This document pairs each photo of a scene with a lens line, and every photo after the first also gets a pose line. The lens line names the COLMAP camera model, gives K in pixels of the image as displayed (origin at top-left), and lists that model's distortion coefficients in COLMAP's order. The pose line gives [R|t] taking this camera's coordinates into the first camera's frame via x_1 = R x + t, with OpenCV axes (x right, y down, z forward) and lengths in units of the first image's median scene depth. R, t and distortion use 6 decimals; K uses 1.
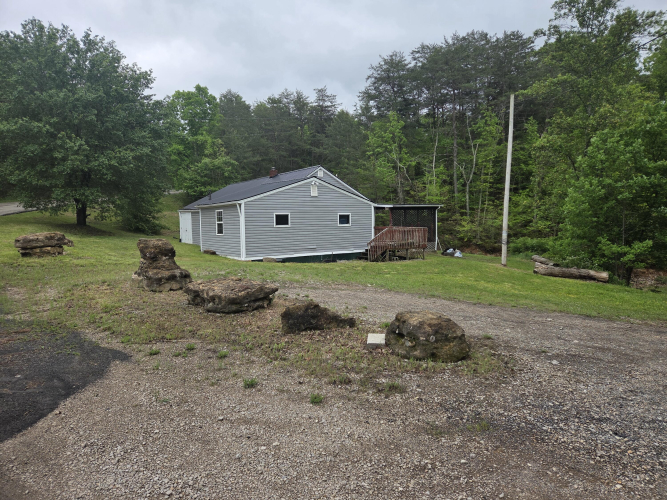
lens RADIAL K [[446.8, 0, 330.7], [0, 446.8, 251.7], [0, 0, 1]] dist [0.100294, -0.084546]
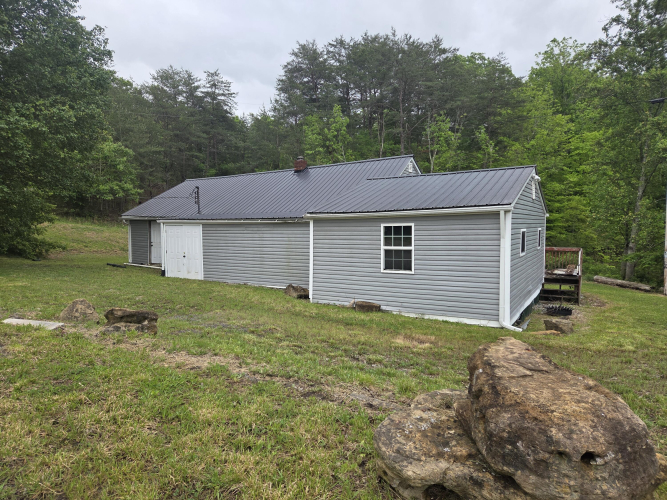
lens RADIAL K [[446.8, 0, 330.7], [0, 446.8, 251.7], [0, 0, 1]] dist [0.100294, -0.084546]
pose [[0.925255, -0.017766, 0.378929, -0.359909], [0.025164, 0.999577, -0.014579, -0.039014], [-0.378509, 0.023025, 0.925311, 0.398153]]
